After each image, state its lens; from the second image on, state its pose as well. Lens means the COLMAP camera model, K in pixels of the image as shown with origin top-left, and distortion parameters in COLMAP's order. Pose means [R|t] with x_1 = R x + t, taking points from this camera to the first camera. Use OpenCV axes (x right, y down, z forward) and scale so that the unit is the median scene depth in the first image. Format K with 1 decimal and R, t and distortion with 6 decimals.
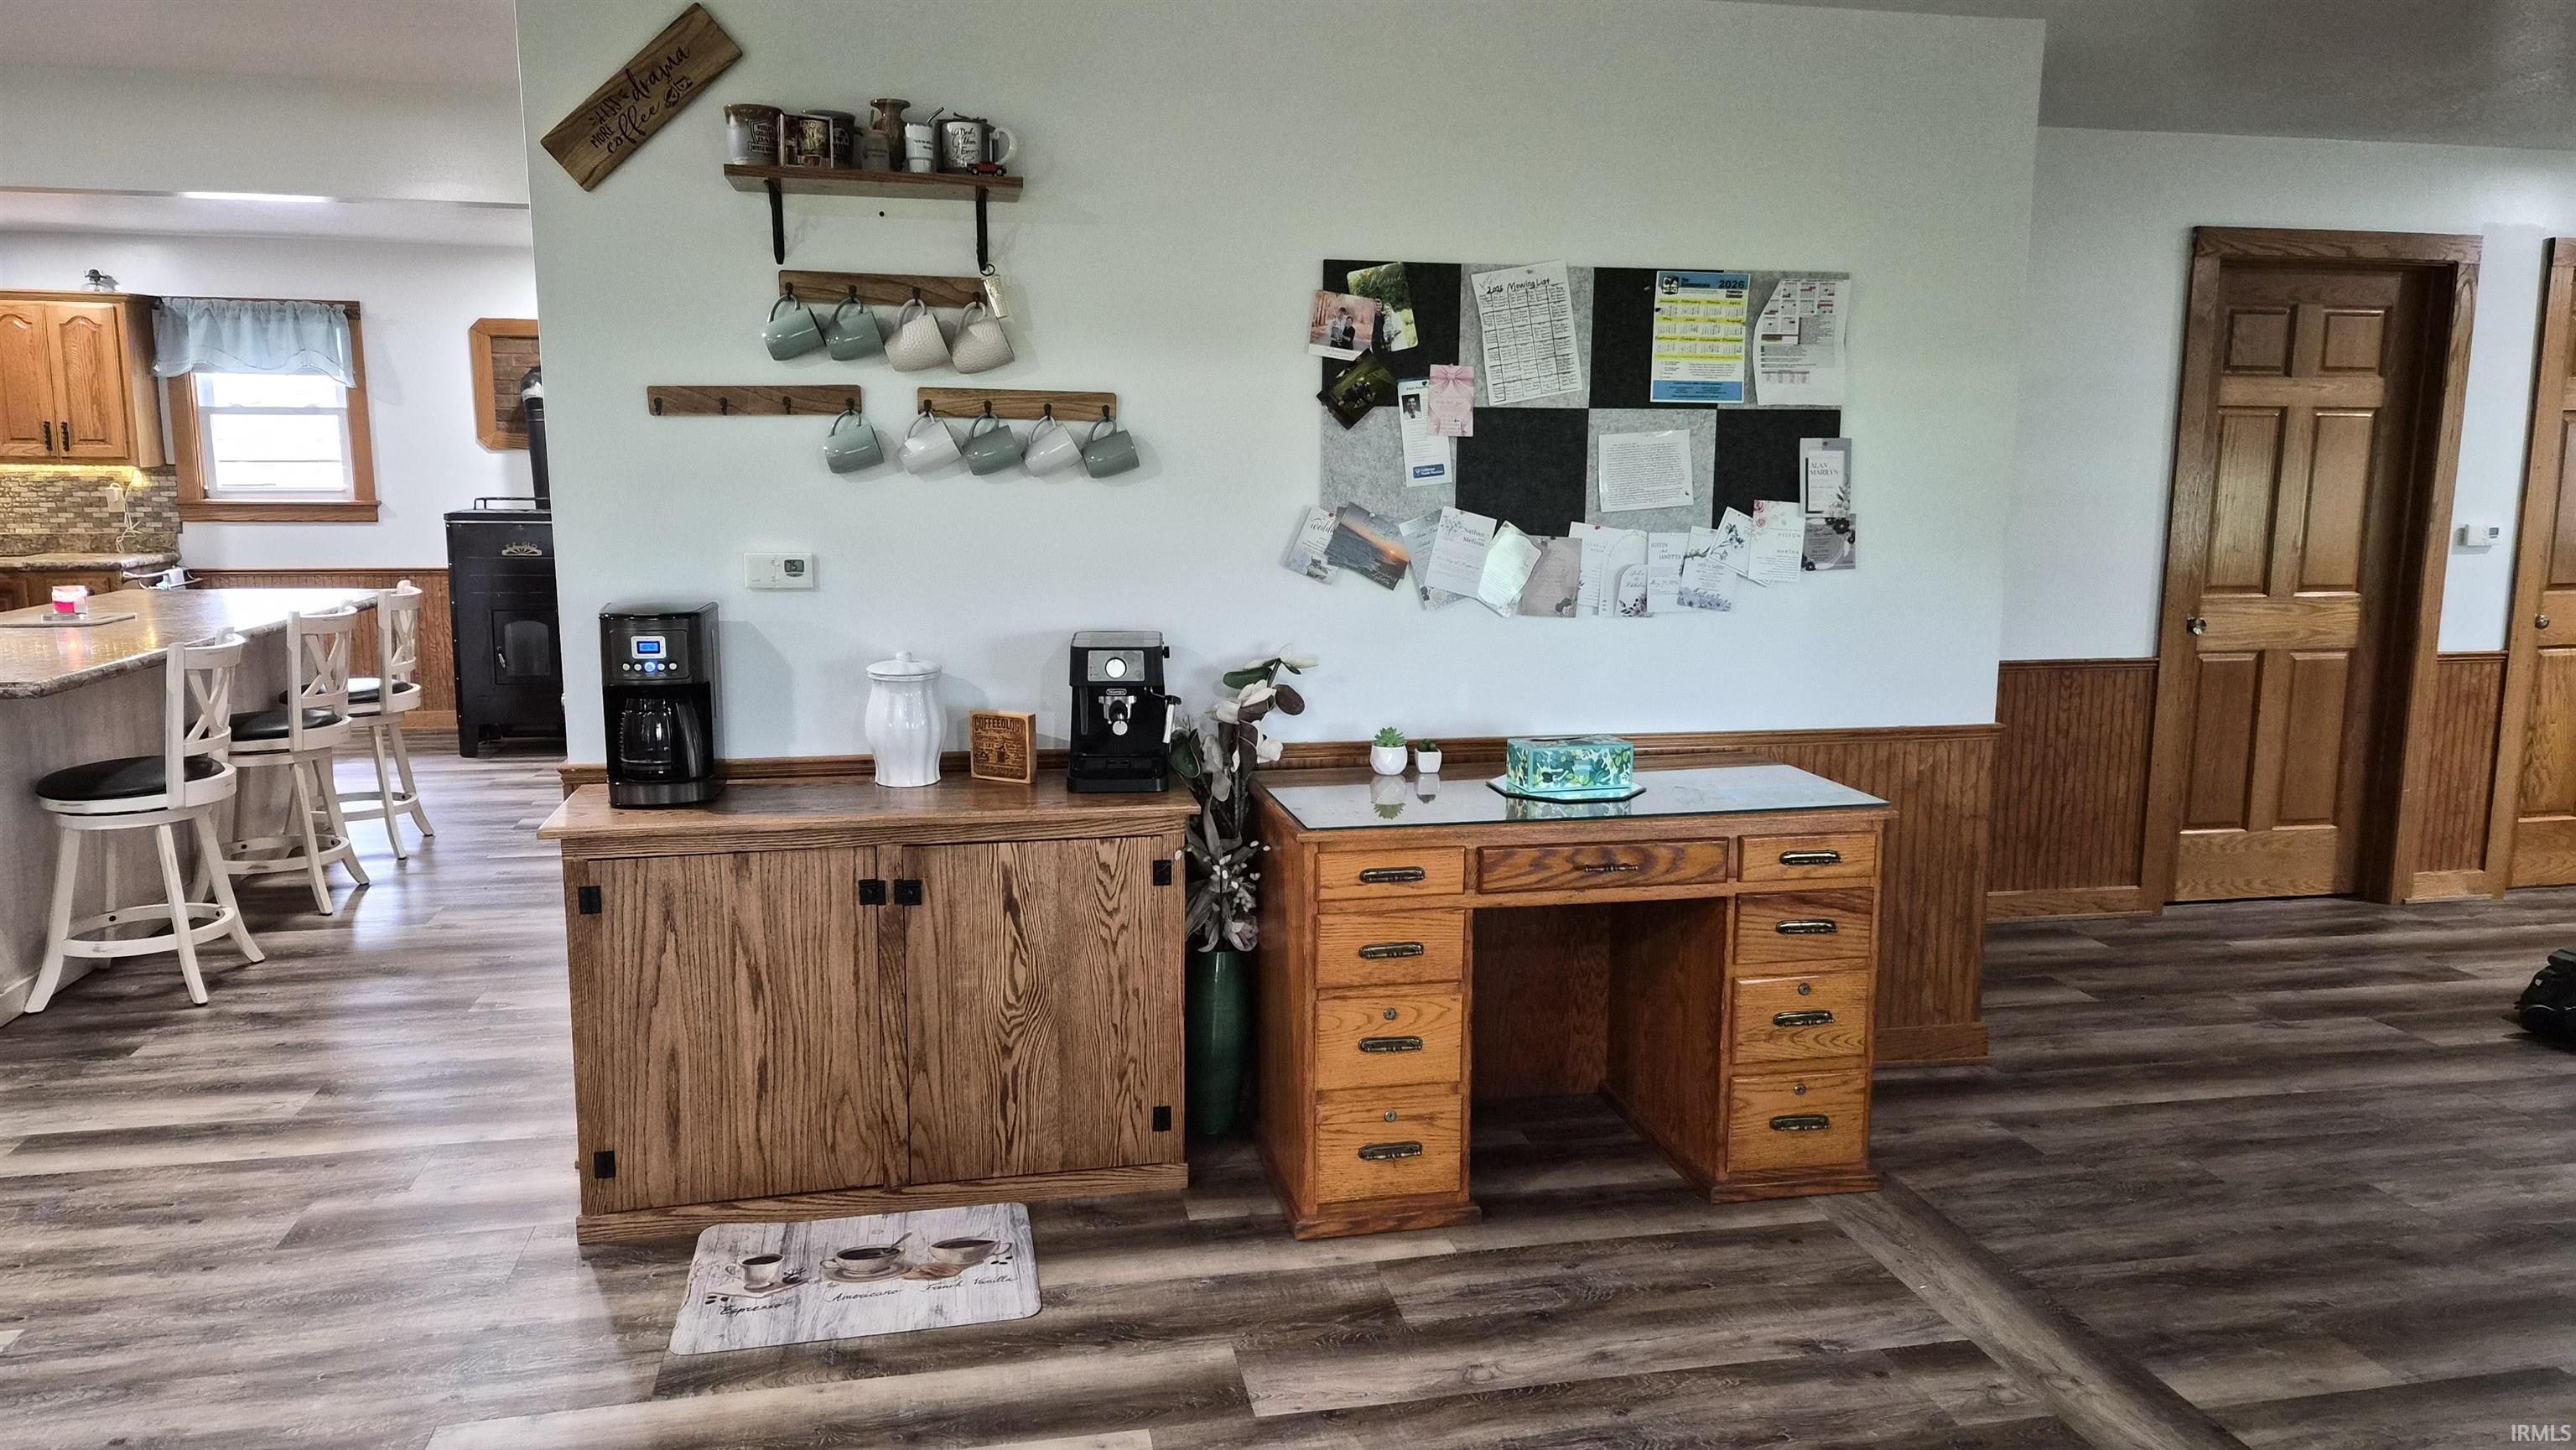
lens RADIAL K [[1742.8, 0, 1290.1], [0, 1742.8, 719.1], [0, 0, 1]] dist [0.032511, -0.013696]
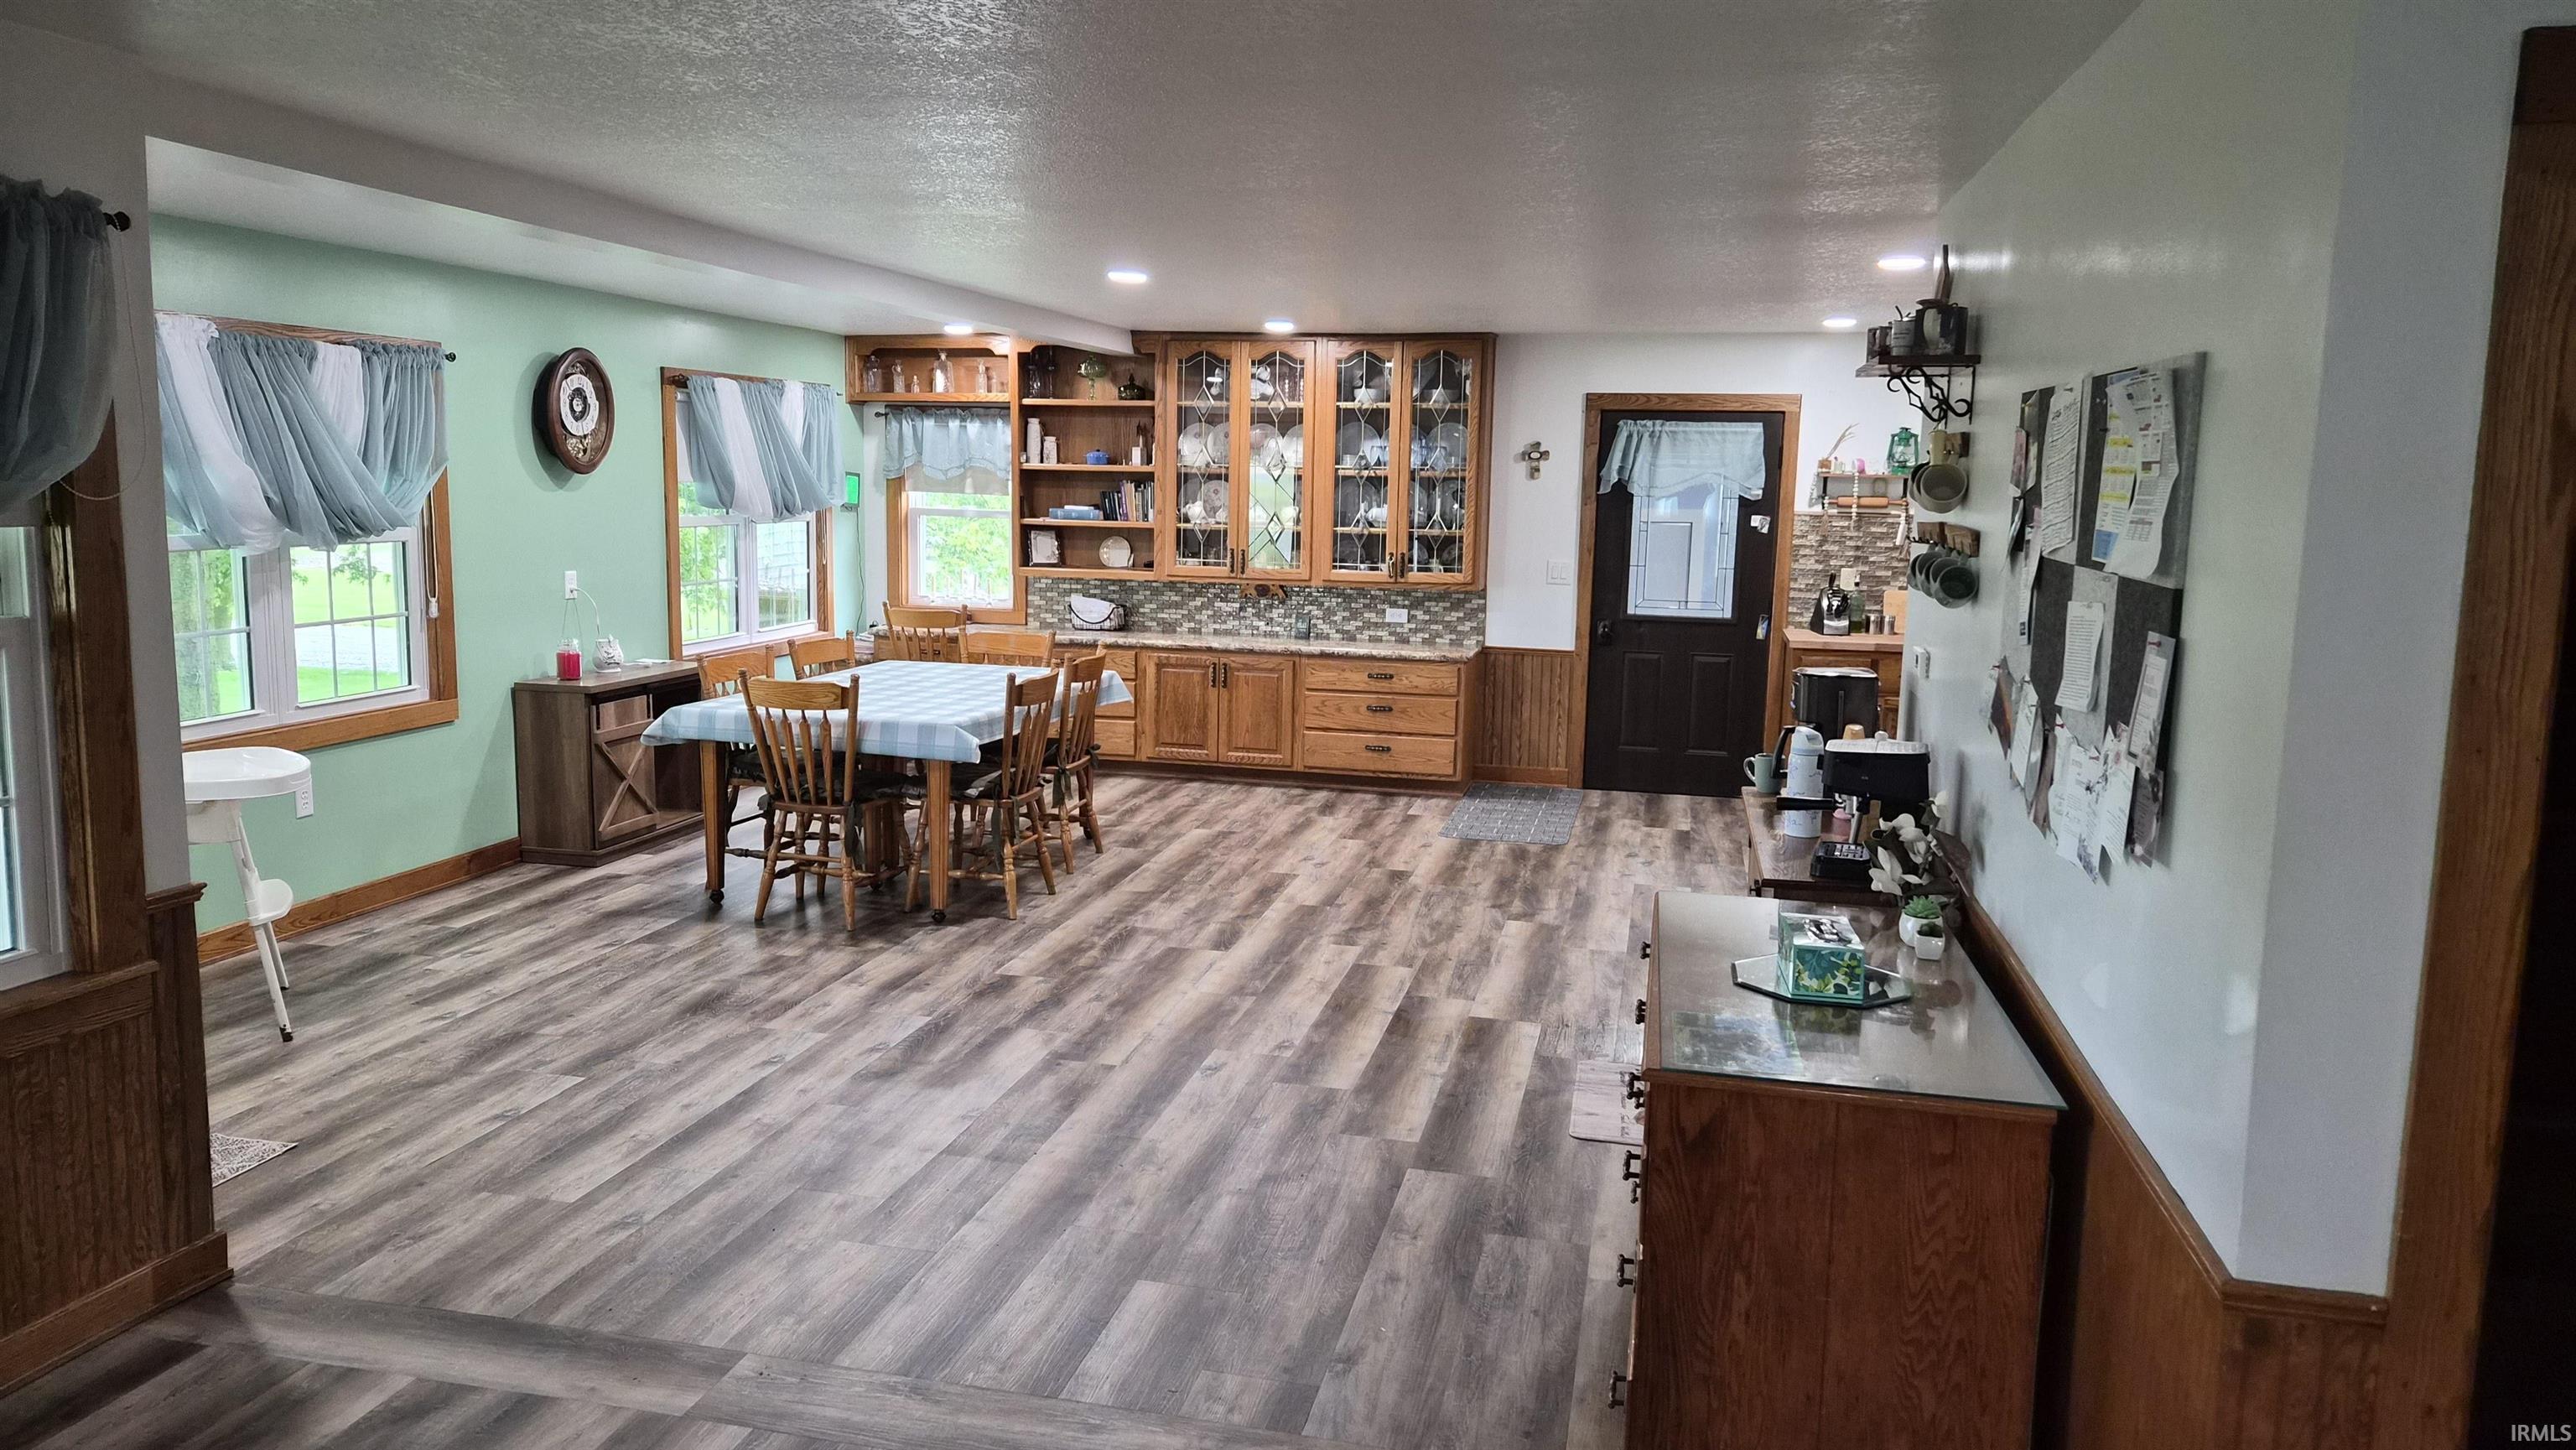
lens RADIAL K [[1742.8, 0, 1290.3], [0, 1742.8, 726.4], [0, 0, 1]] dist [0.032511, -0.013696]
pose [[-0.420630, 0.118063, -0.899517, 0.474155], [-0.163065, 0.965510, 0.202977, -0.099694], [0.892457, 0.232058, -0.386871, 0.480697]]
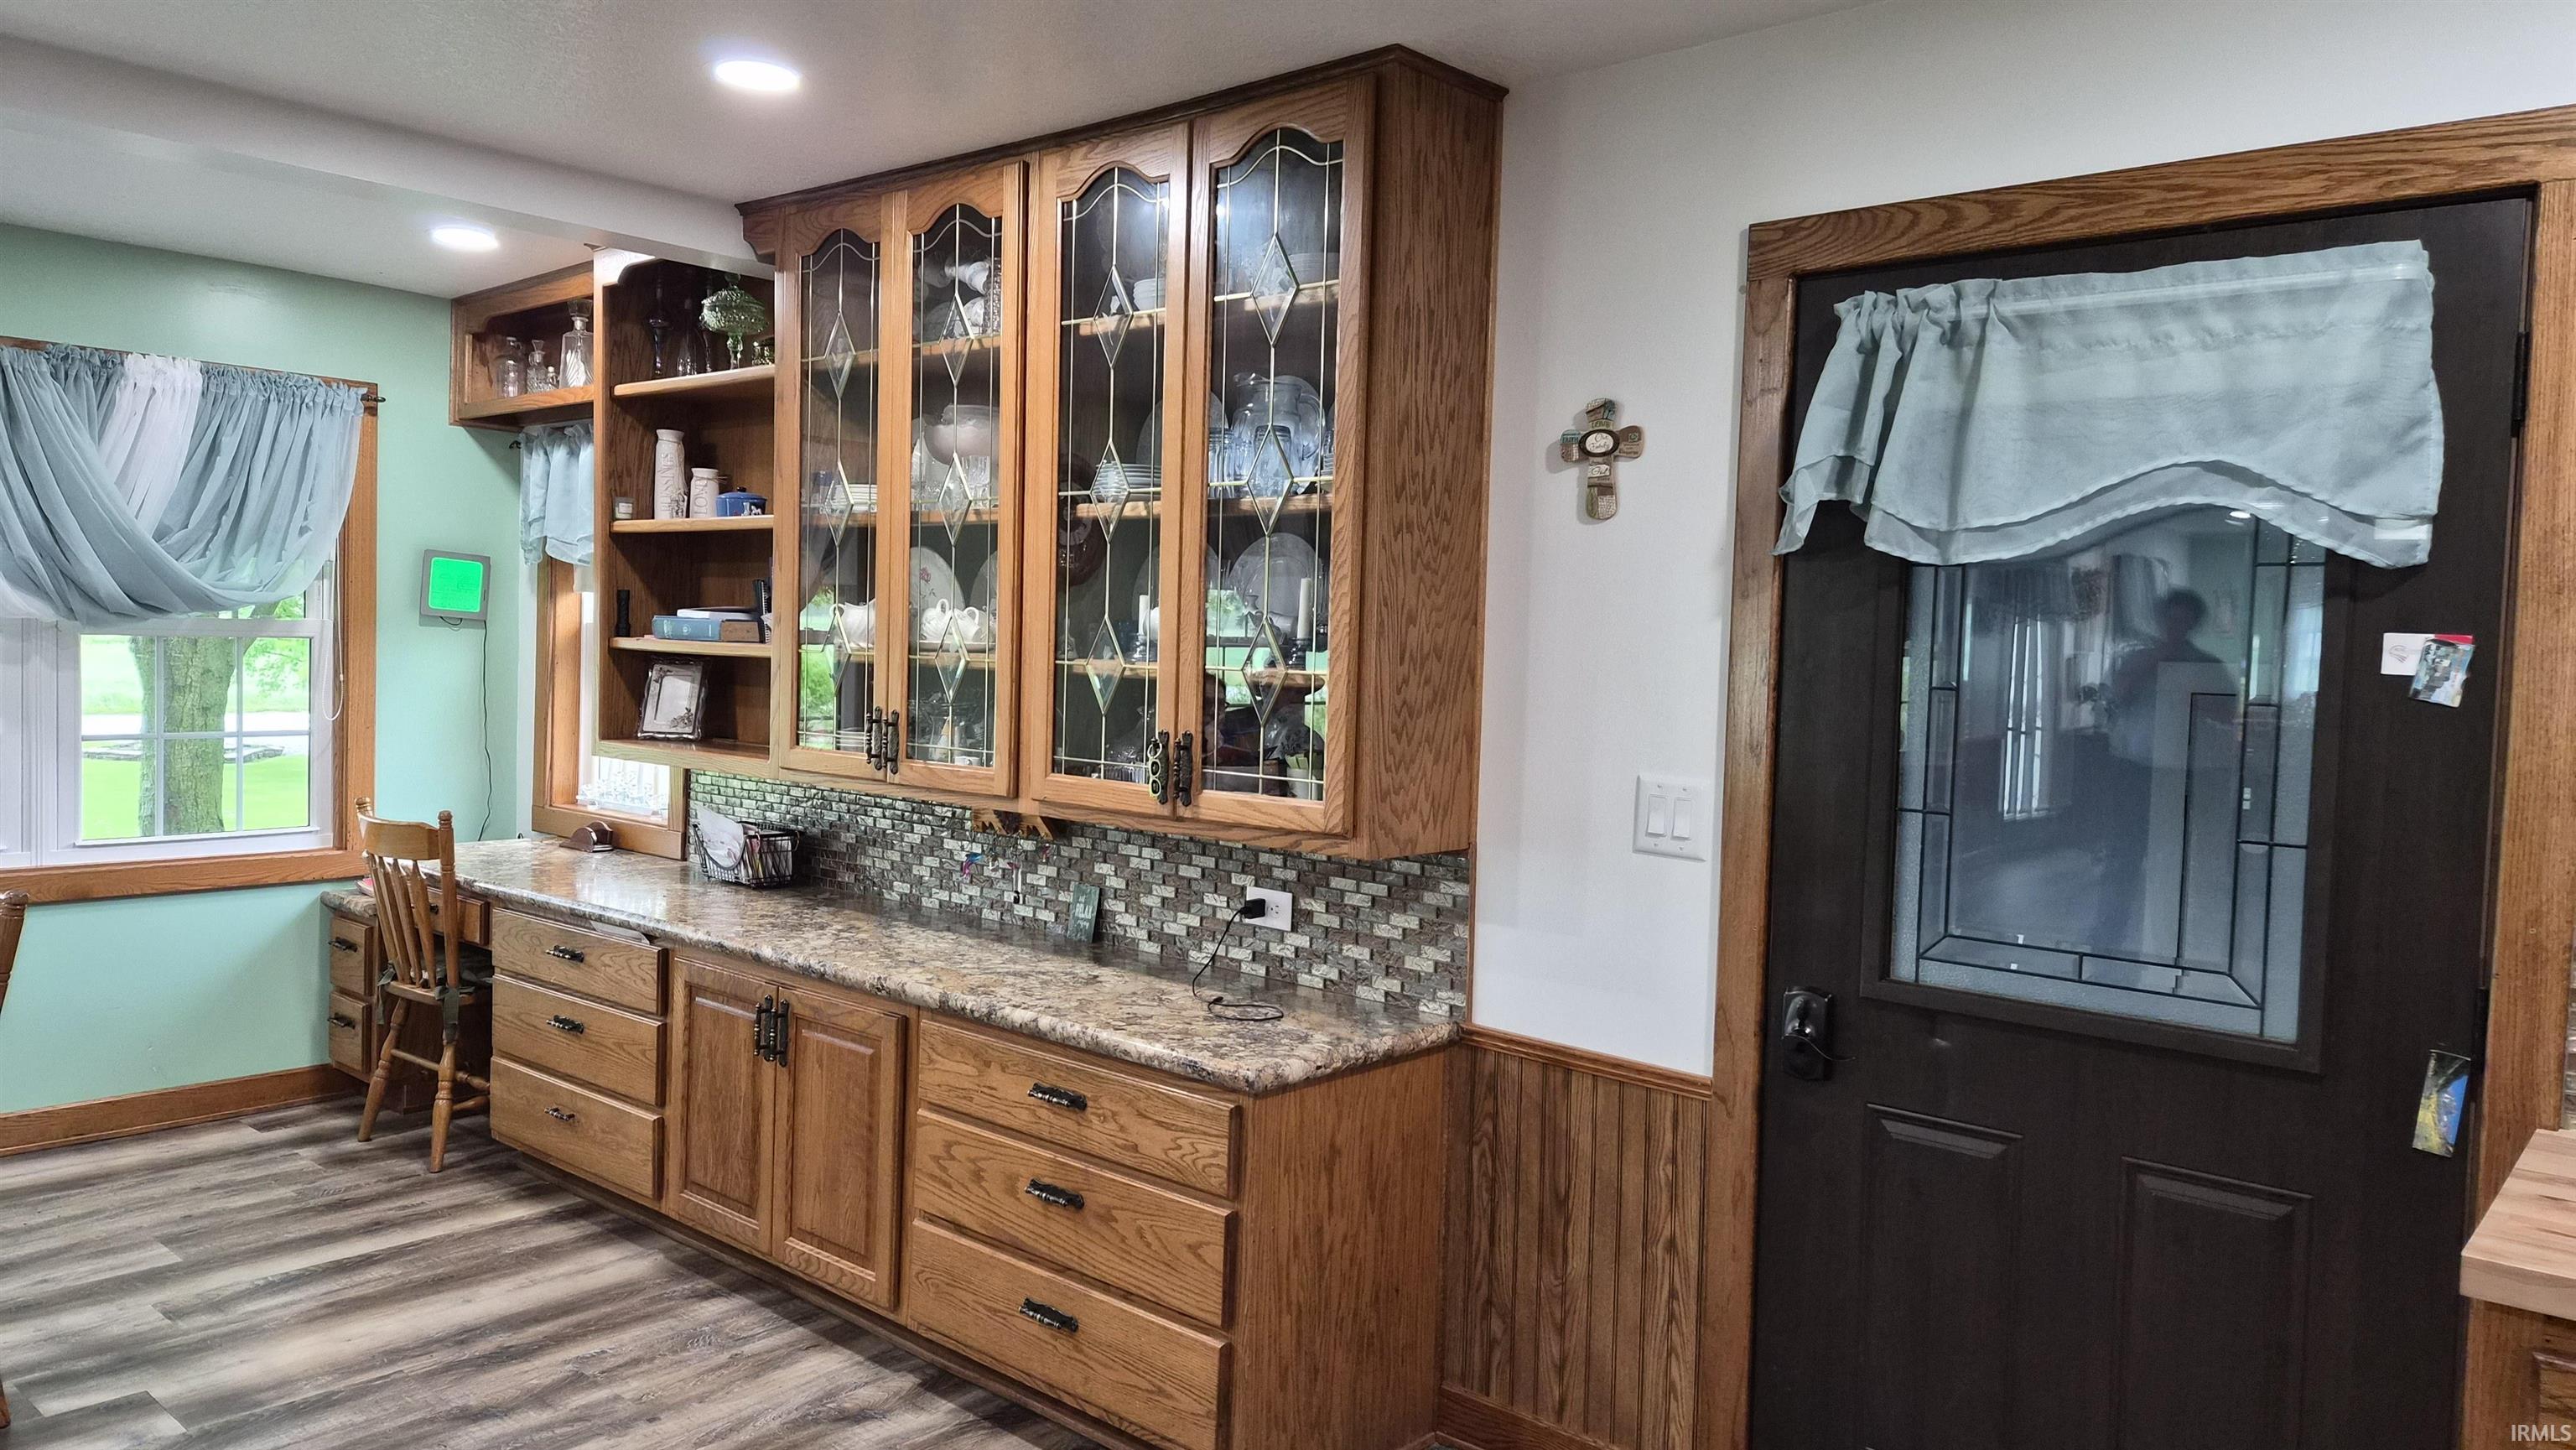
lens RADIAL K [[1742.8, 0, 1279.4], [0, 1742.8, 703.2], [0, 0, 1]] dist [0.032511, -0.013696]
pose [[-0.794122, -0.011380, -0.607652, -0.371984], [-0.133249, 0.978759, 0.155809, -0.059888], [0.592972, 0.204700, -0.778770, 0.393115]]
